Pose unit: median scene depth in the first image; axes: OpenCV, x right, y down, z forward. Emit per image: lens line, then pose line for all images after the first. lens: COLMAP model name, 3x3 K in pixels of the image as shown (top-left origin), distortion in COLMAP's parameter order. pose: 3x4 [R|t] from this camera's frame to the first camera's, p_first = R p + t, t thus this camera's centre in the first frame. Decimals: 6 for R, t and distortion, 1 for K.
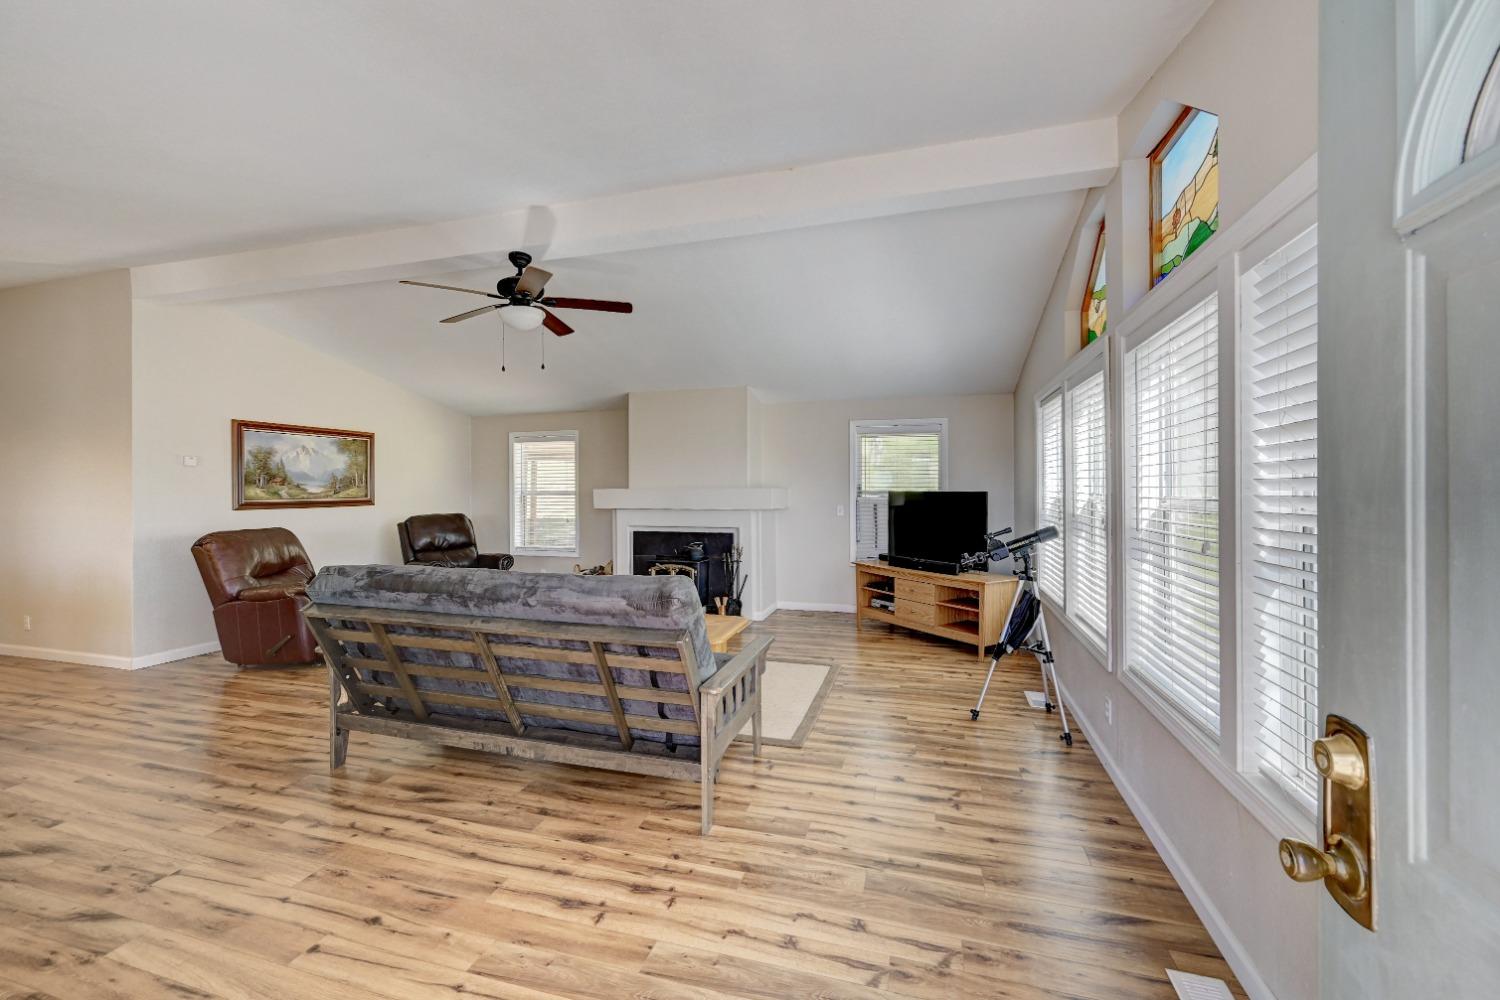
lens RADIAL K [[595.7, 0, 752.1], [0, 595.7, 492.6], [0, 0, 1]] dist [-0.003166, 0.000430]
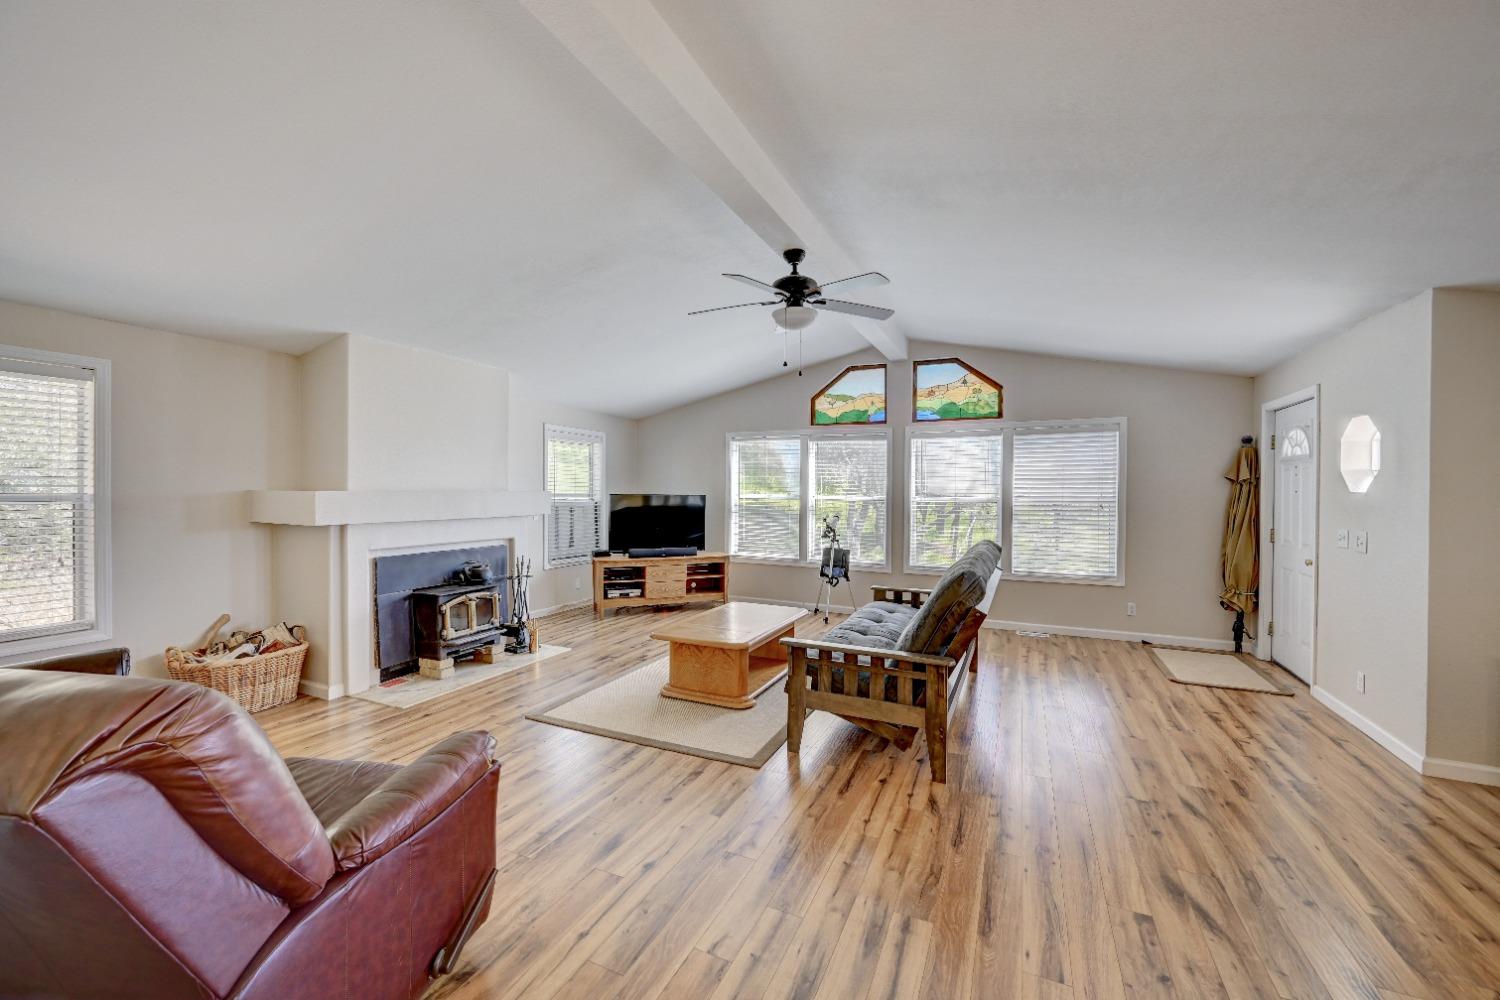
lens RADIAL K [[595.7, 0, 741.4], [0, 595.7, 495.8], [0, 0, 1]] dist [-0.003166, 0.000430]
pose [[0.162414, -0.005247, 0.986709, -1.498894], [0.004438, 0.999980, 0.004587, -0.005133], [-0.986713, 0.003634, 0.162434, 1.026890]]
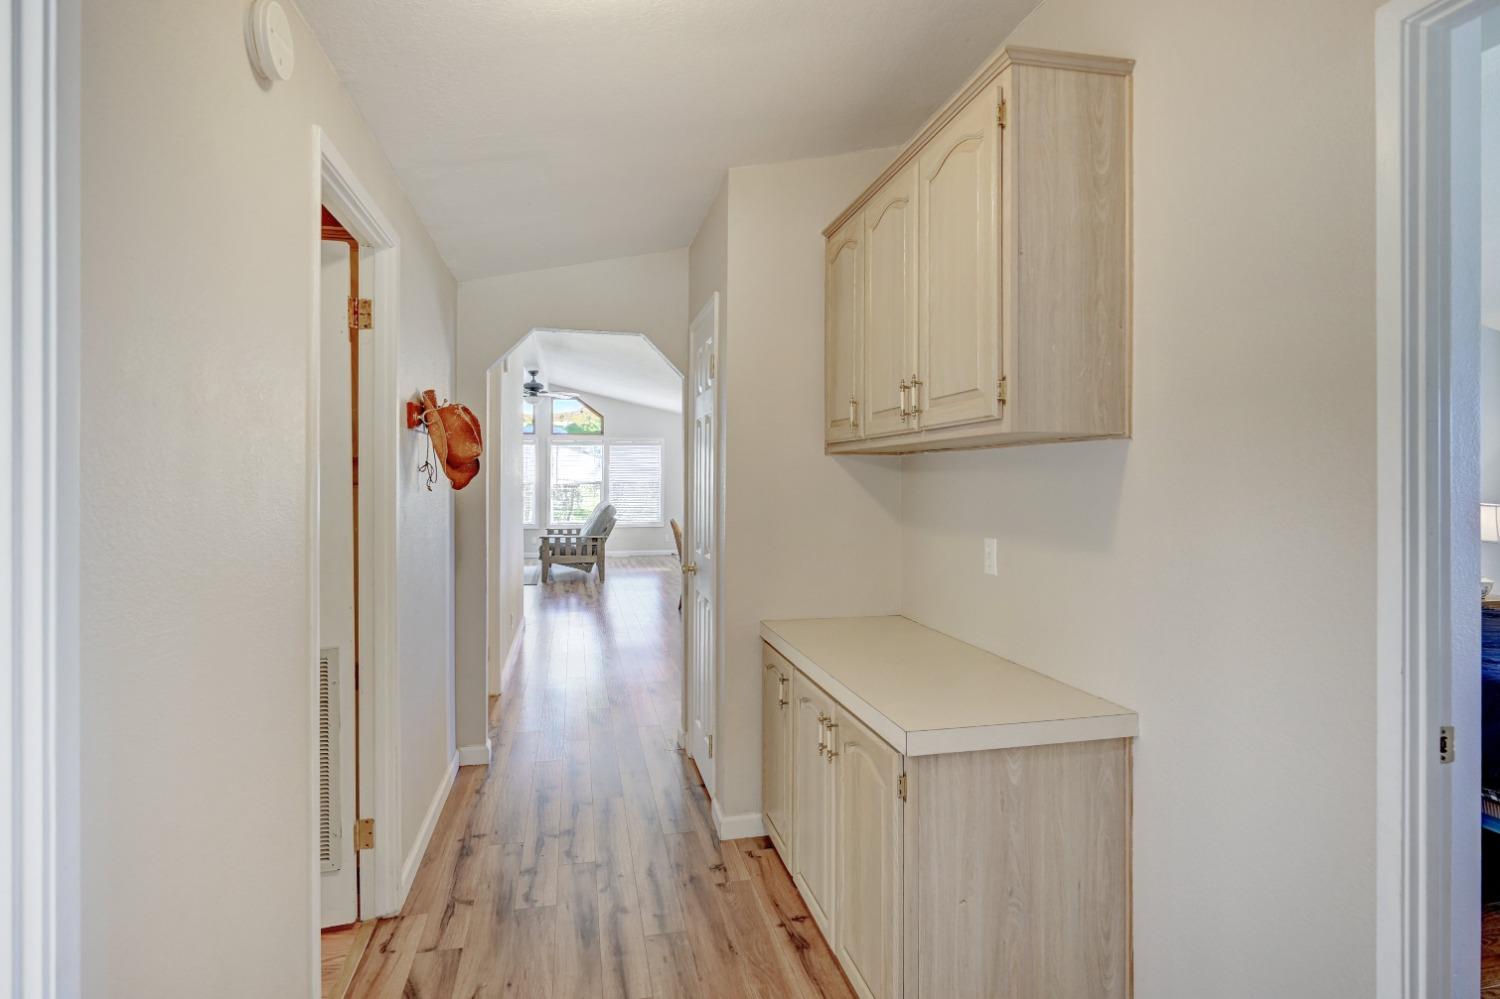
lens RADIAL K [[805.5, 0, 753.4], [0, 805.5, 471.5], [0, 0, 1]] dist [0.008041, 0.000323]
pose [[-0.475246, 0.012131, 0.879769, -3.697734], [0.008288, 0.999922, -0.009311, 0.006368], [-0.879814, 0.002866, -0.475310, 1.865442]]
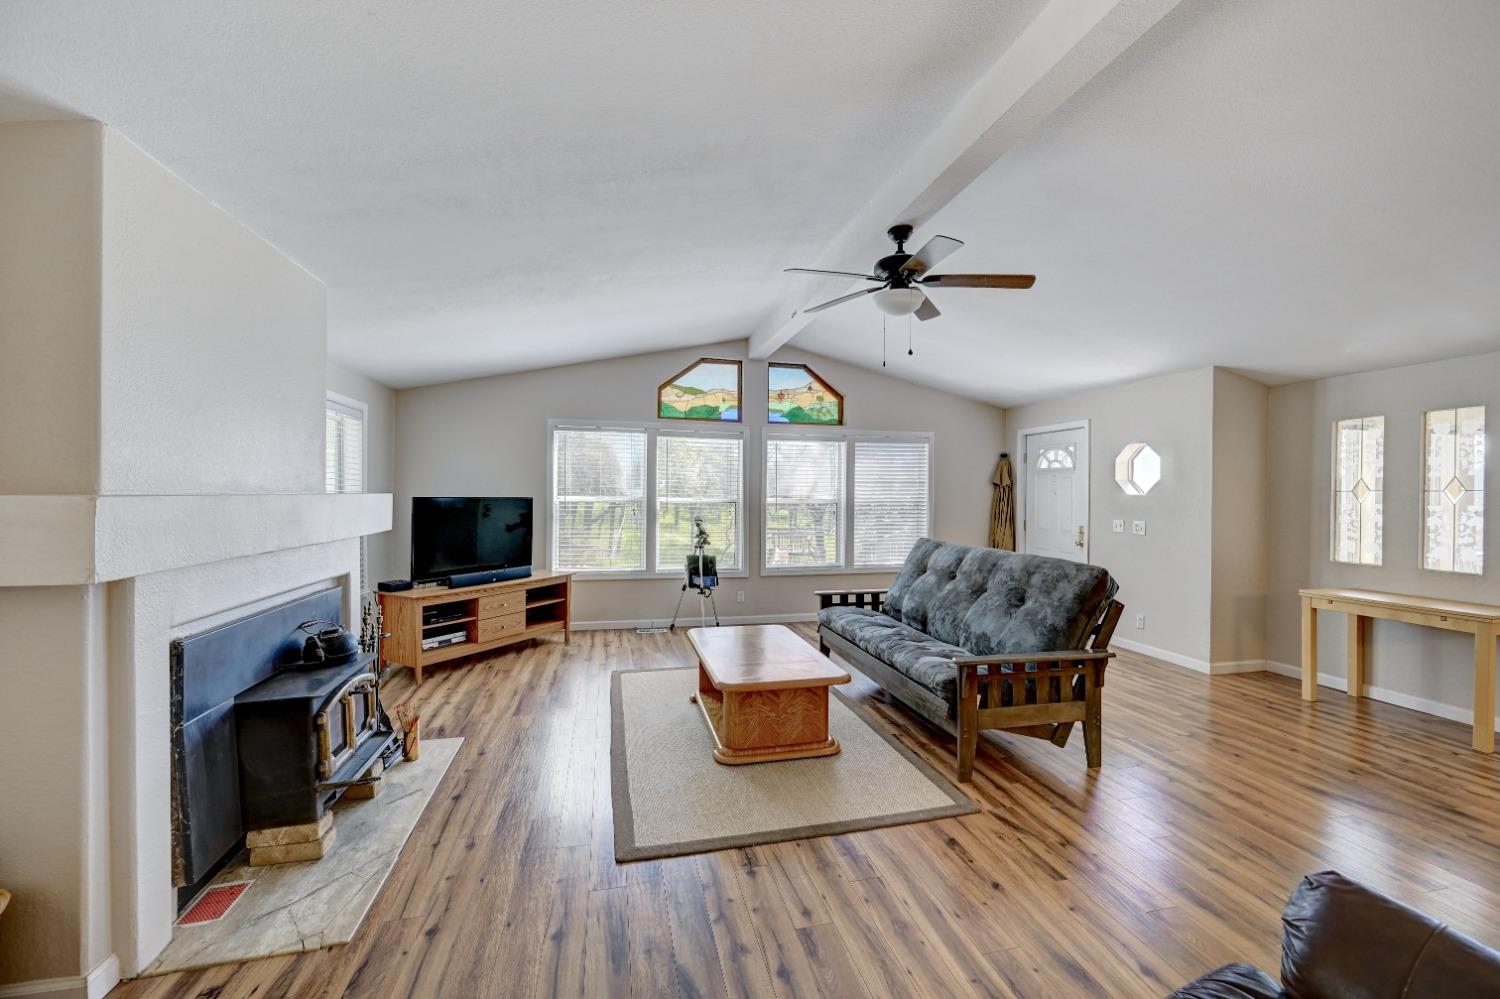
lens RADIAL K [[595.7, 0, 761.1], [0, 595.7, 497.5], [0, 0, 1]] dist [-0.003166, 0.000430]
pose [[-0.490474, -0.008335, 0.871416, -1.164854], [0.003618, 0.999926, 0.011600, -0.016101], [-0.871448, 0.008843, -0.490408, 1.758726]]
